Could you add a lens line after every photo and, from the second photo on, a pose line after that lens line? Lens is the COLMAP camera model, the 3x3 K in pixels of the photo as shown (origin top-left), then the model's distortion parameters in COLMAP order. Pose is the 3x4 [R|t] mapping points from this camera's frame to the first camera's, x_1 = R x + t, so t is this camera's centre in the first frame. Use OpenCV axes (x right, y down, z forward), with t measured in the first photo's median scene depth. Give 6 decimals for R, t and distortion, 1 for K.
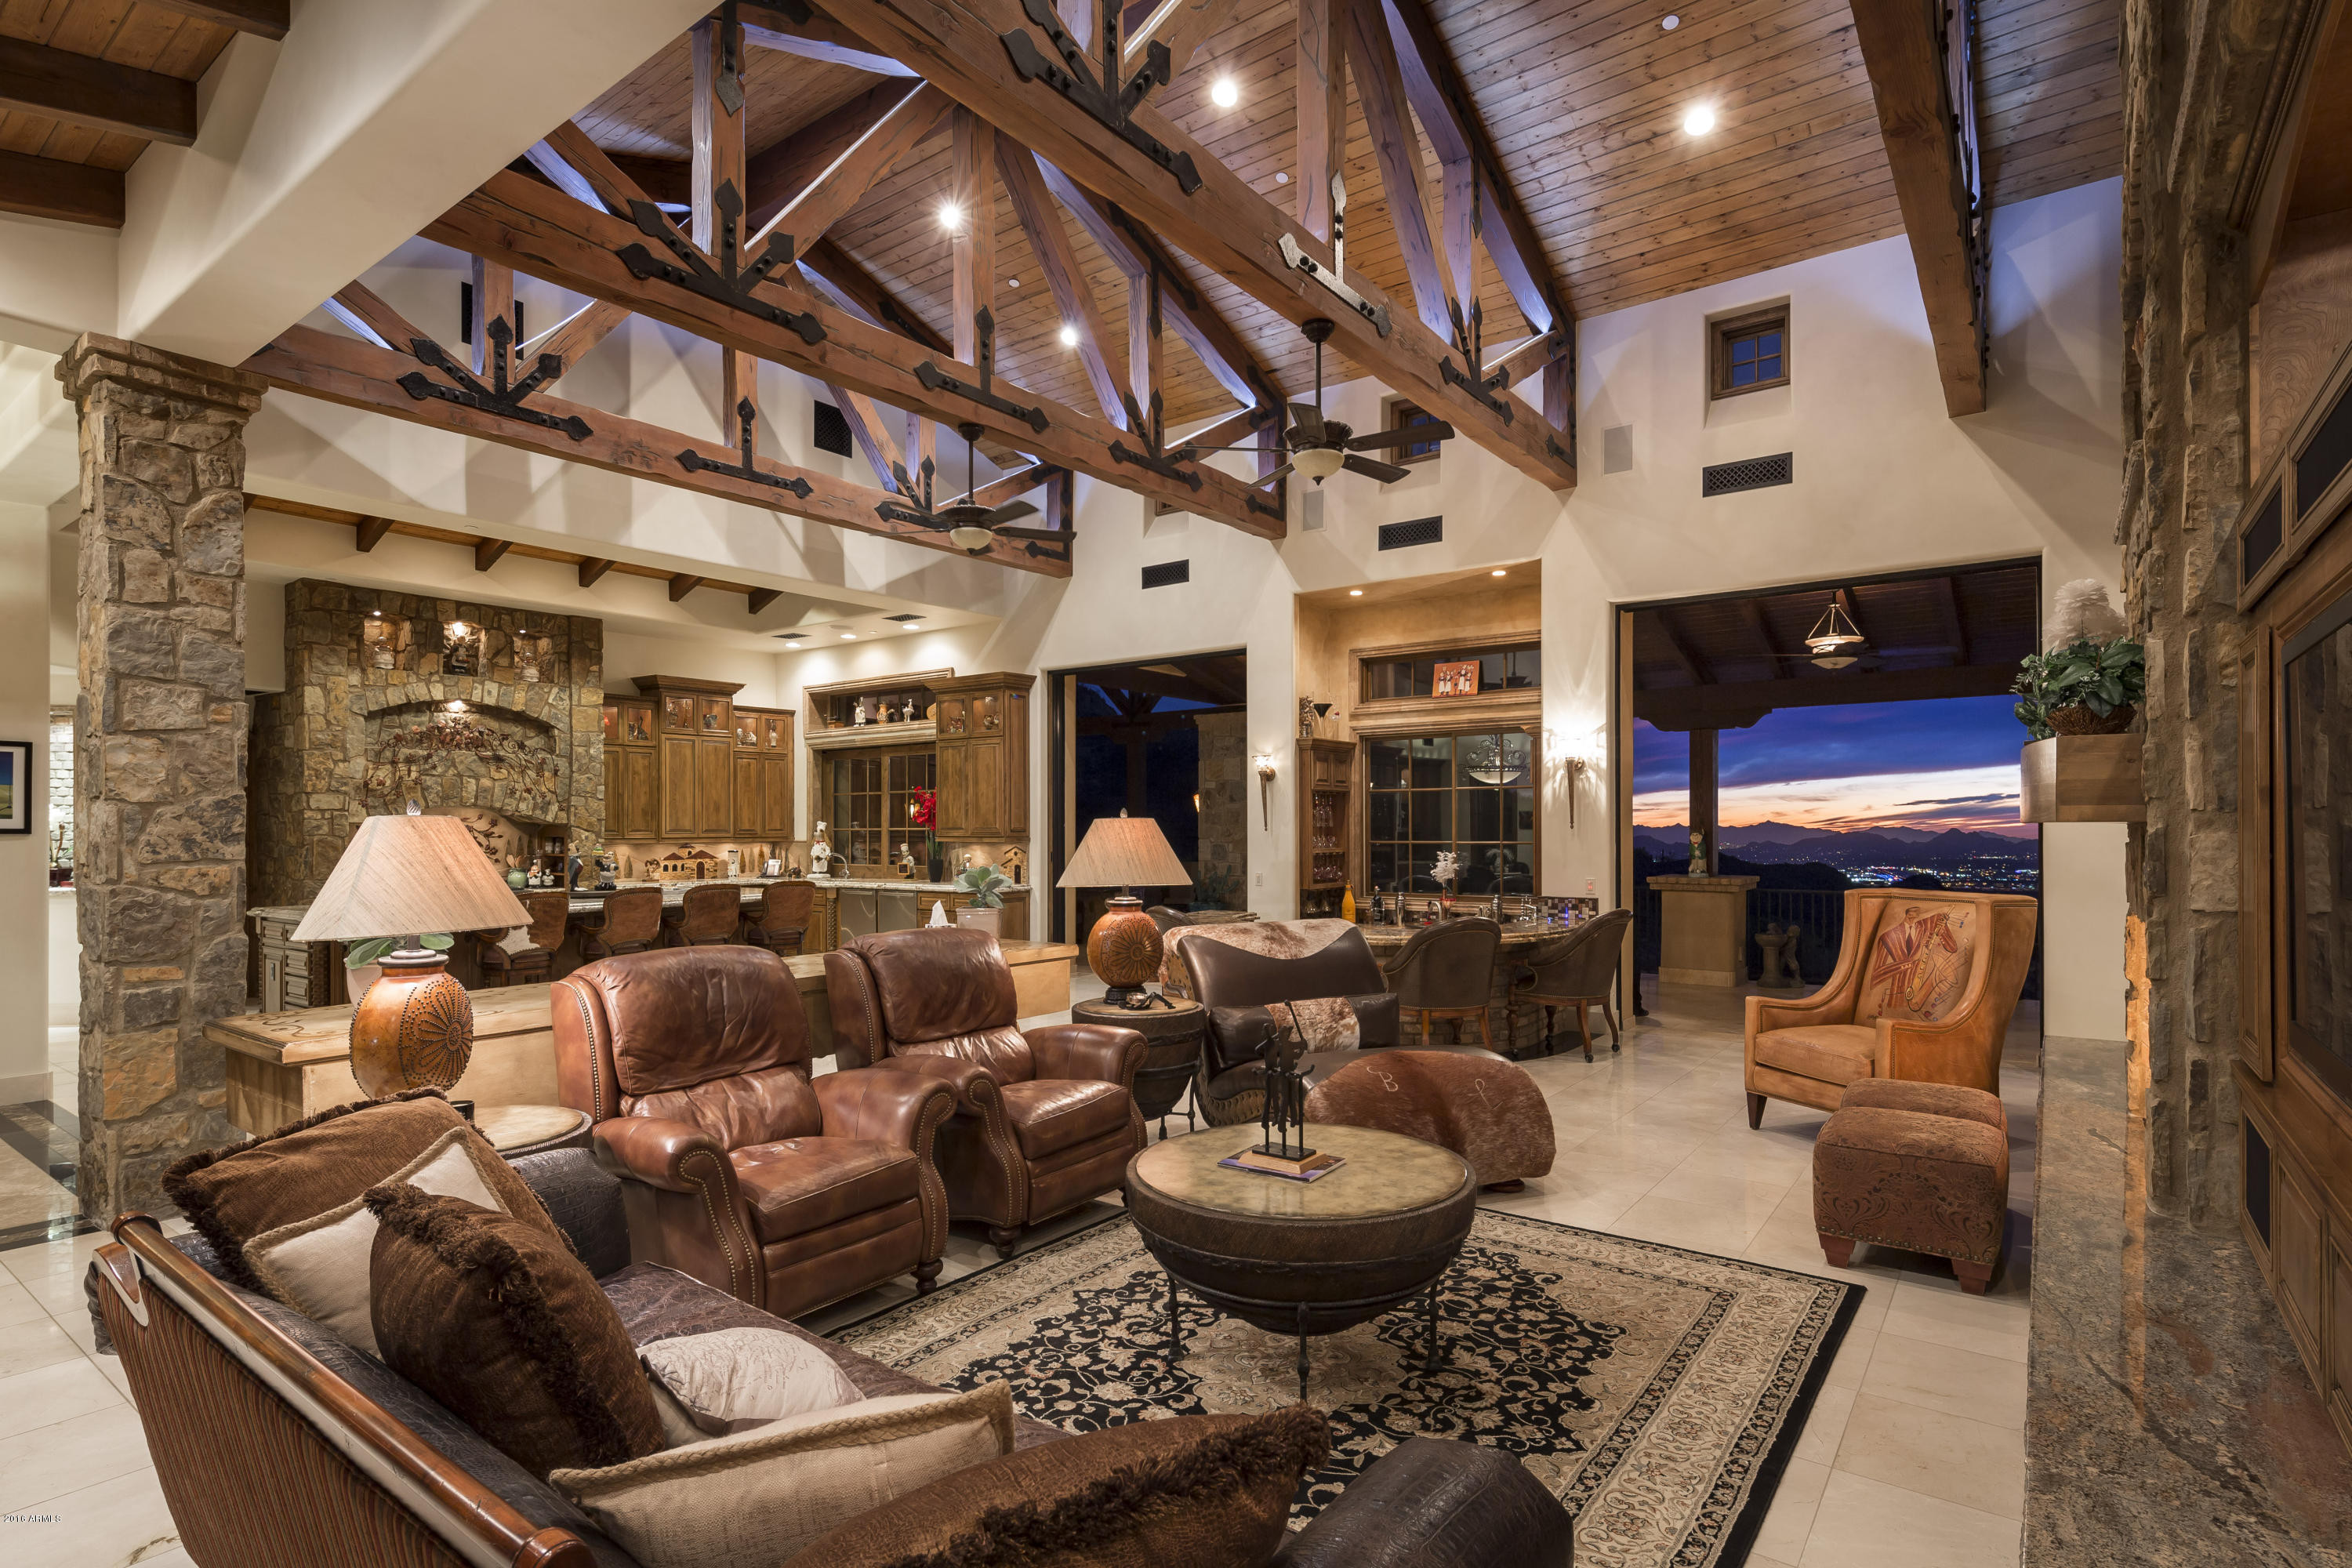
lens RADIAL K [[1174.6, 0, 1171.4], [0, 1174.6, 816.0], [0, 0, 1]] dist [0.000339, 0.000123]
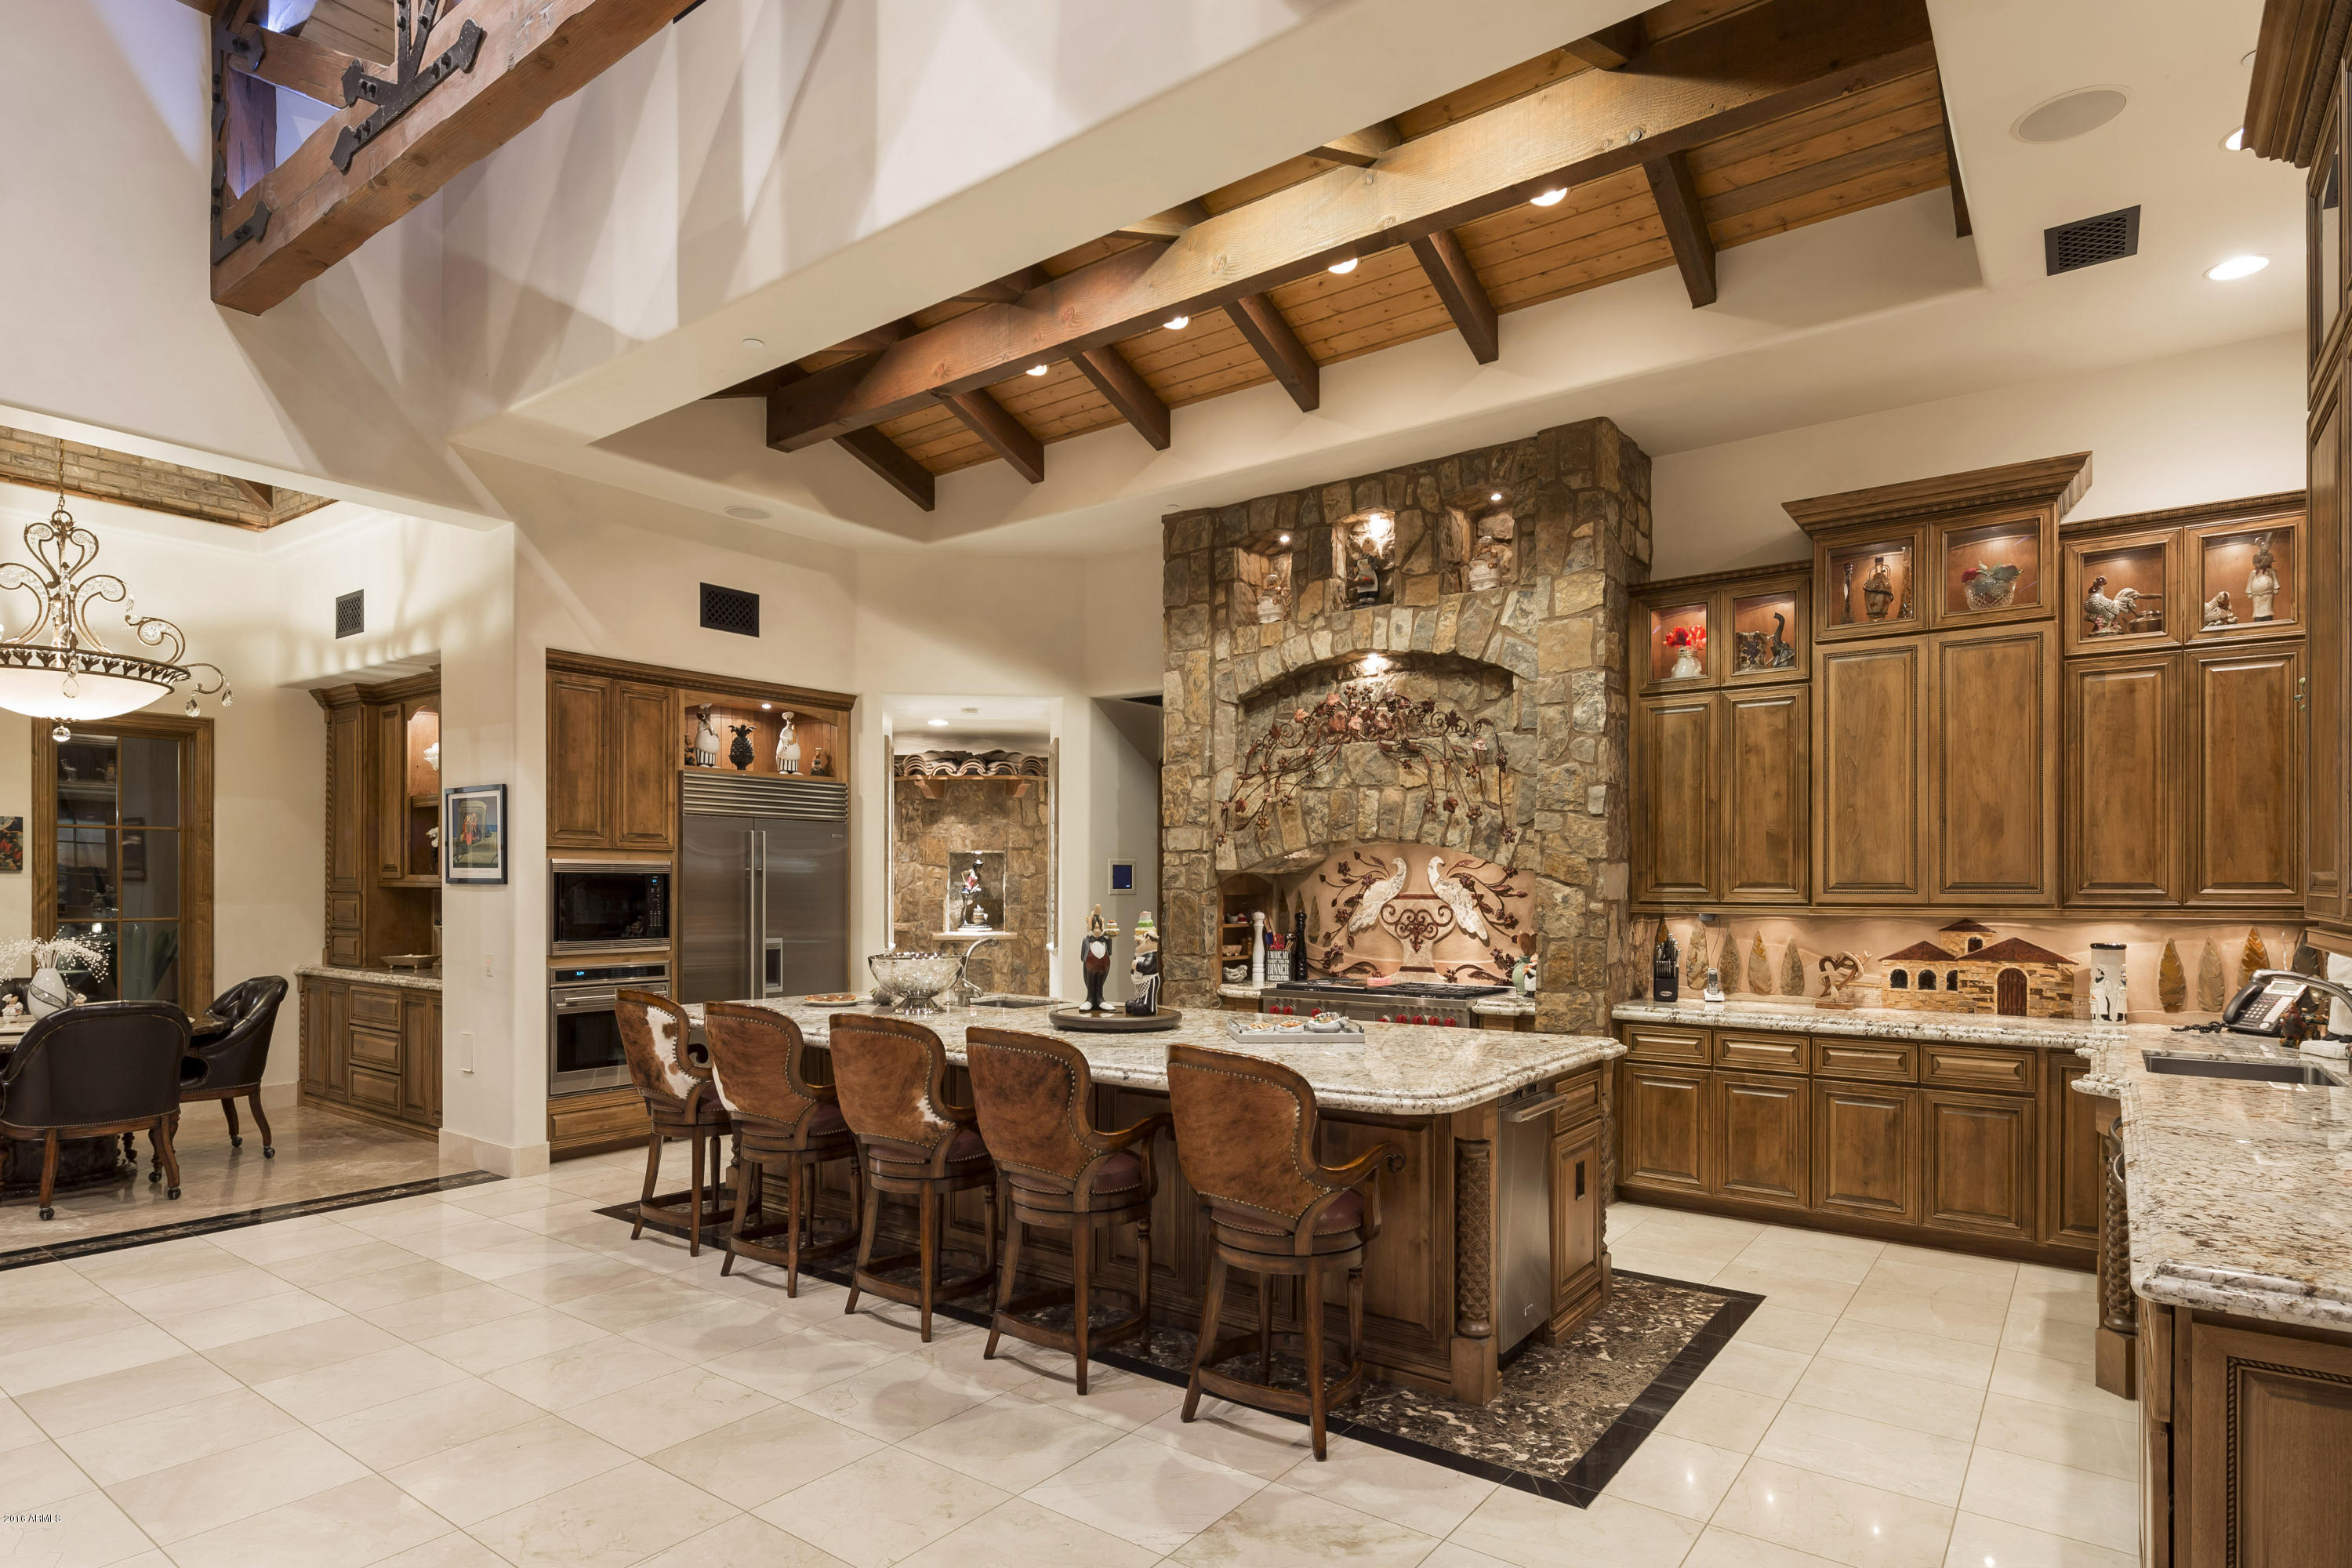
lens RADIAL K [[1236.7, 0, 1179.6], [0, 1236.7, 880.7], [0, 0, 1]] dist [0.001558, 0.000303]
pose [[0.006169, 0.002617, -0.999978, -0.009939], [0.009629, 0.999950, 0.002676, 0.008644], [0.999935, -0.009645, 0.006144, 0.891093]]
